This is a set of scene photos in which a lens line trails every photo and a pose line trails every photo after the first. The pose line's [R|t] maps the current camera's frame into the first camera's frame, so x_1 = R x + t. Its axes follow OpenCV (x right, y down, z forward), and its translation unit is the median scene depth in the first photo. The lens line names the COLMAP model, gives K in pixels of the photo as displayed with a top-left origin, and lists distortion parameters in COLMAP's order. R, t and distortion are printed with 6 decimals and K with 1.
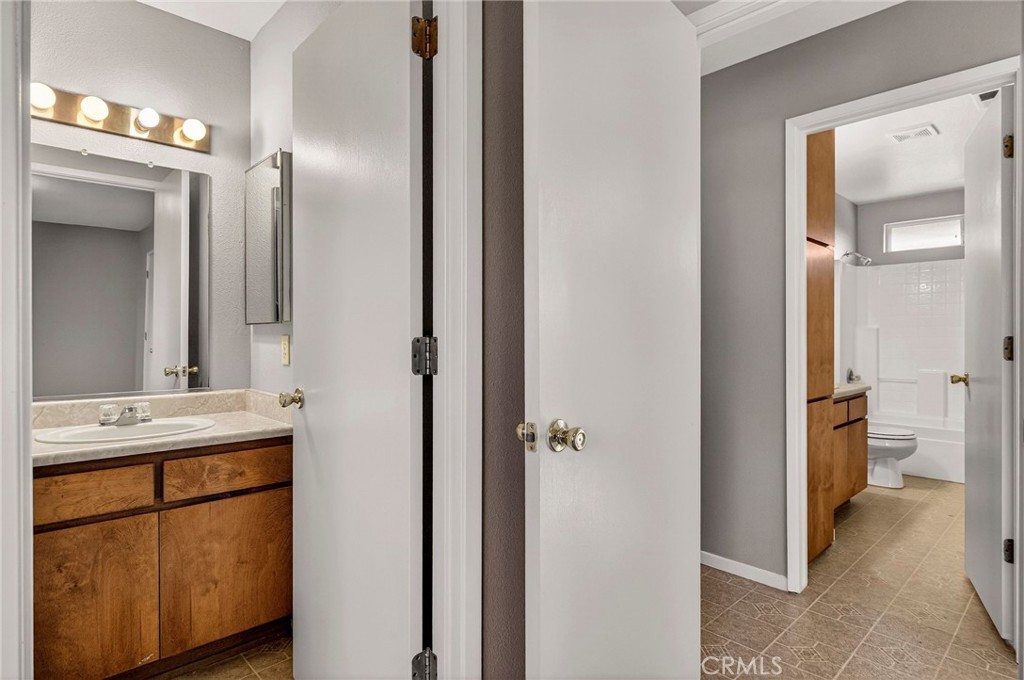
lens RADIAL K [[553.7, 0, 511.7], [0, 553.7, 339.2], [0, 0, 1]] dist [-0.016120, 0.001594]
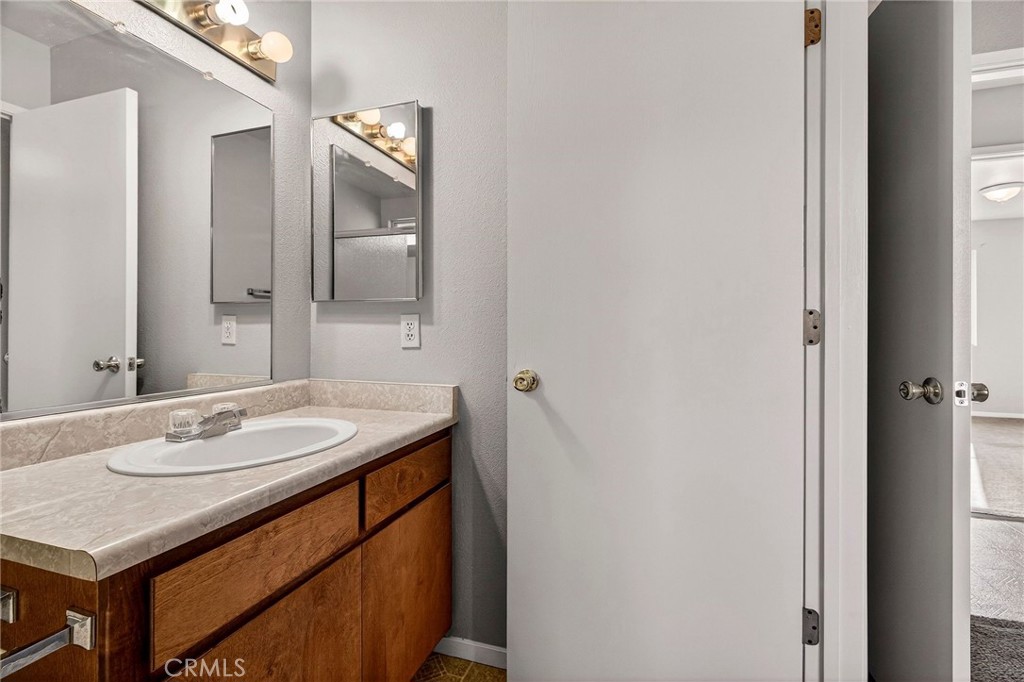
lens RADIAL K [[435.6, 0, 513.8], [0, 435.6, 334.6], [0, 0, 1]] dist [0.007270, -0.001646]
pose [[0.884461, -0.004138, 0.466595, -0.698304], [0.002321, 0.999987, 0.004468, 0.026912], [-0.466608, -0.002869, 0.884460, 0.363595]]
